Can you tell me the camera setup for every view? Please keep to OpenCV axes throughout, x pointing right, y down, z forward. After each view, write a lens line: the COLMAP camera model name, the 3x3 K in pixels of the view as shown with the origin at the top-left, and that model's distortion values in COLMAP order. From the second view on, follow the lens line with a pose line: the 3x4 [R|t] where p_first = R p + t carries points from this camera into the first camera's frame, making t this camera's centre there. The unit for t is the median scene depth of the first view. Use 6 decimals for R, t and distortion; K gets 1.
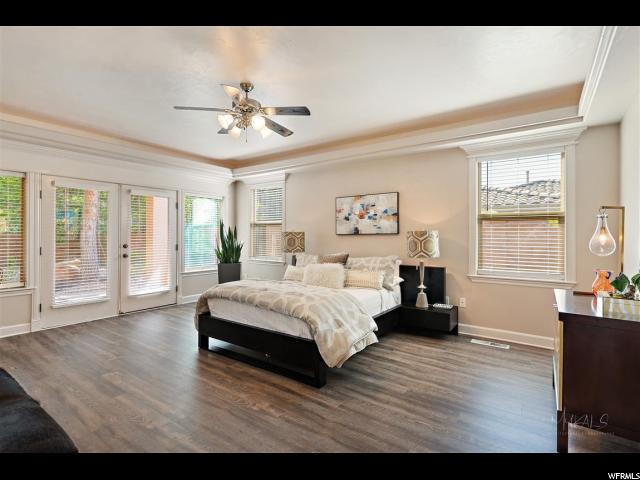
lens RADIAL K [[315.3, 0, 319.6], [0, 315.3, 237.6], [0, 0, 1]] dist [-0.000310, -0.000076]
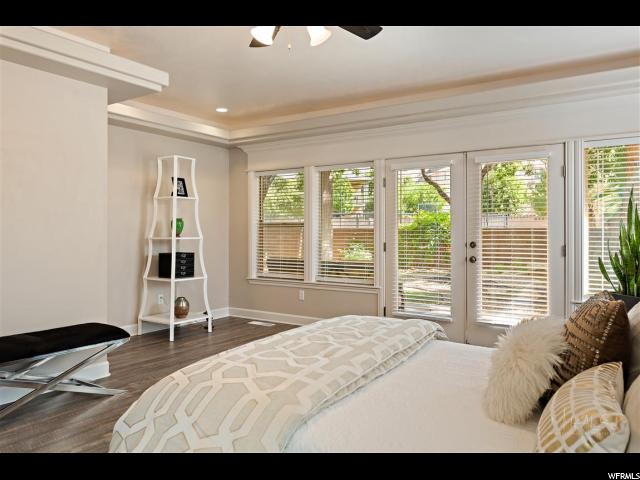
lens RADIAL K [[476.8, 0, 319.6], [0, 476.8, 237.5], [0, 0, 1]] dist [-0.005728, -0.003937]
pose [[0.045315, 0.014545, -0.998867, 0.361314], [-0.004476, 0.999887, 0.014357, -0.001294], [0.998963, 0.003821, 0.045375, 0.633730]]
